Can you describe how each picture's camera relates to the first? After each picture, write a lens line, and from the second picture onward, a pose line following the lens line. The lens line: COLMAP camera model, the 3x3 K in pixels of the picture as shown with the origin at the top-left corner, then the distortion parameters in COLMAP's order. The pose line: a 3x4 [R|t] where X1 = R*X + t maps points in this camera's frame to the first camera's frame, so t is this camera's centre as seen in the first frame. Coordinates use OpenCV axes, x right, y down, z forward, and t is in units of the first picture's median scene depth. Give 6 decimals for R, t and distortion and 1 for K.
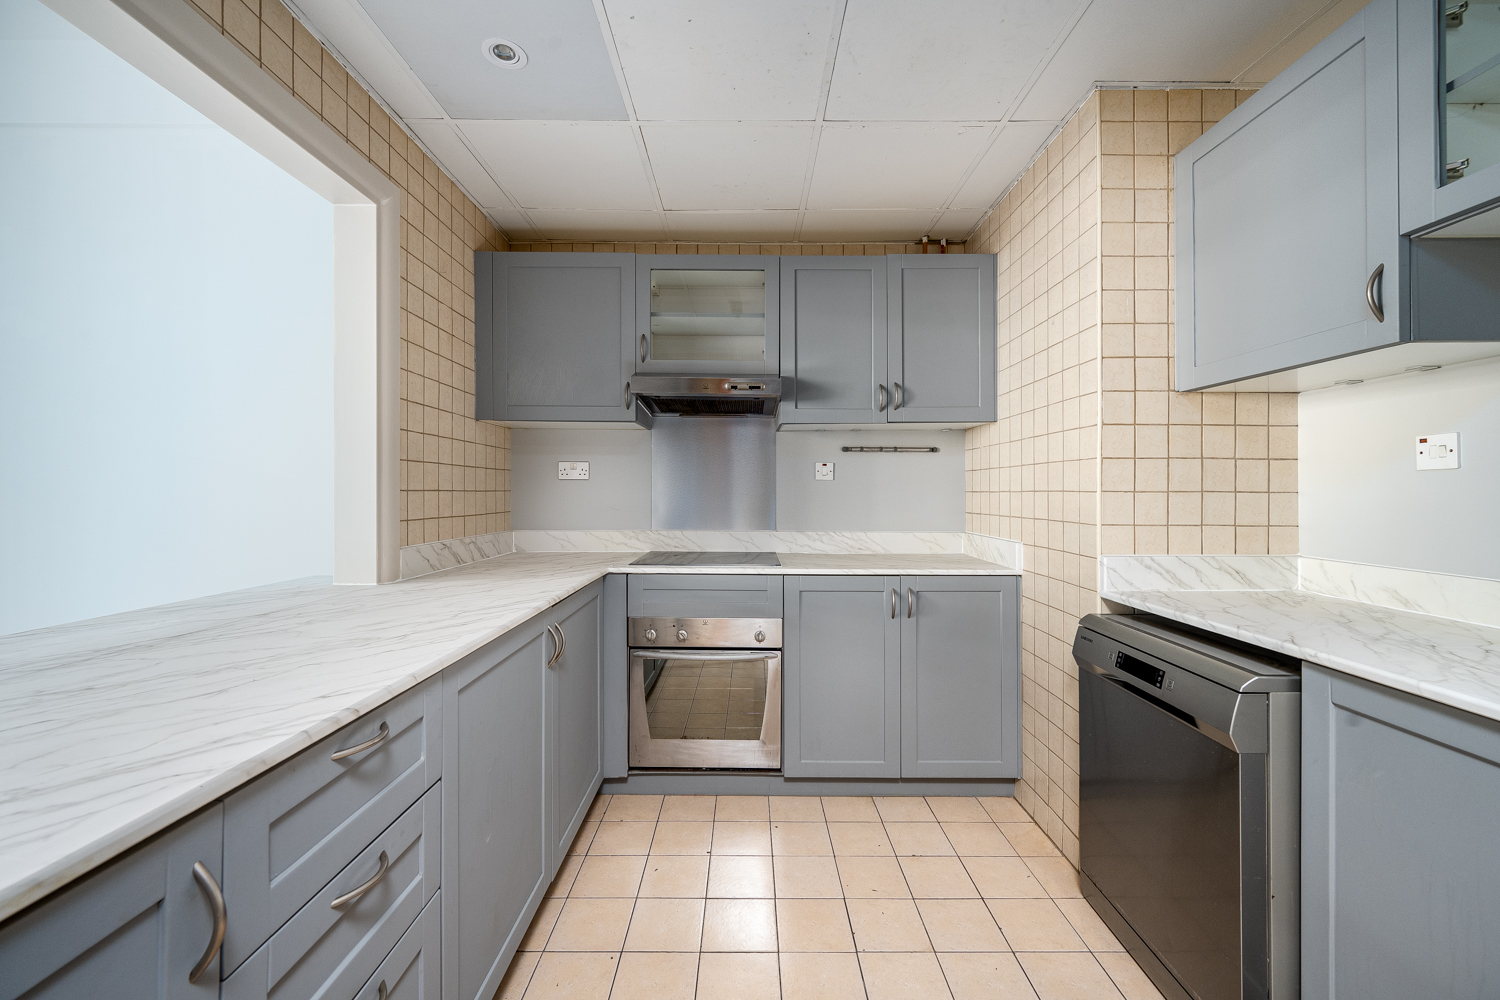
lens RADIAL K [[596.9, 0, 757.2], [0, 596.9, 493.8], [0, 0, 1]] dist [-0.001364, -0.000369]
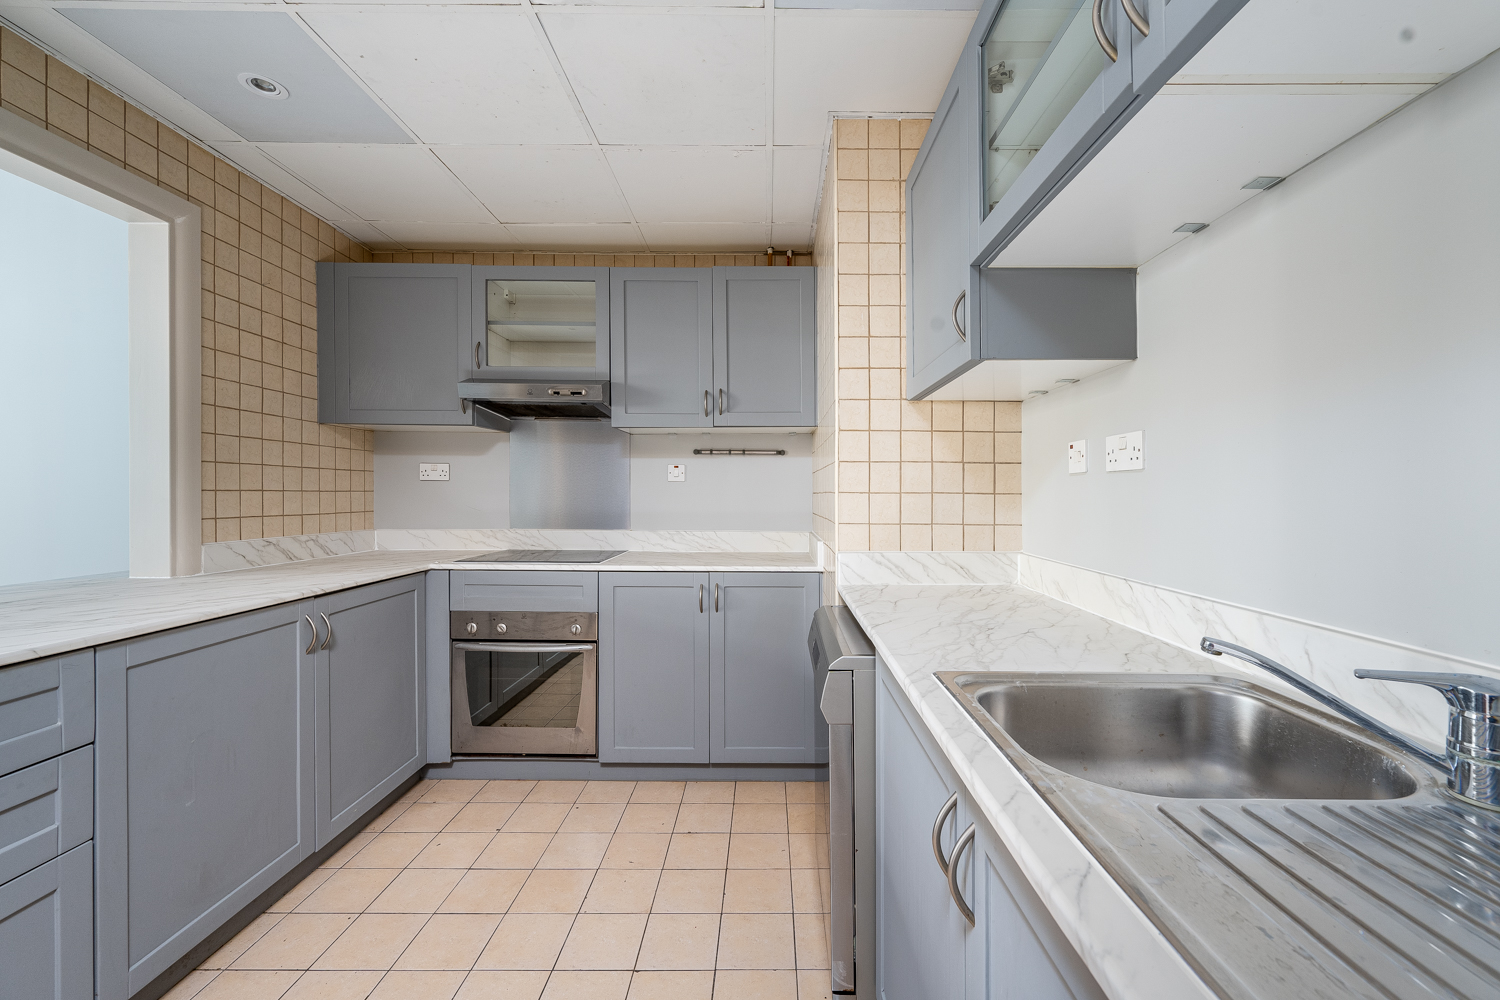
lens RADIAL K [[596.9, 0, 737.8], [0, 596.9, 497.2], [0, 0, 1]] dist [-0.001364, -0.000369]
pose [[0.999984, 0.002267, 0.005234, 0.284837], [-0.002284, 0.999992, 0.003194, 0.001107], [-0.005226, -0.003206, 0.999981, -0.056939]]
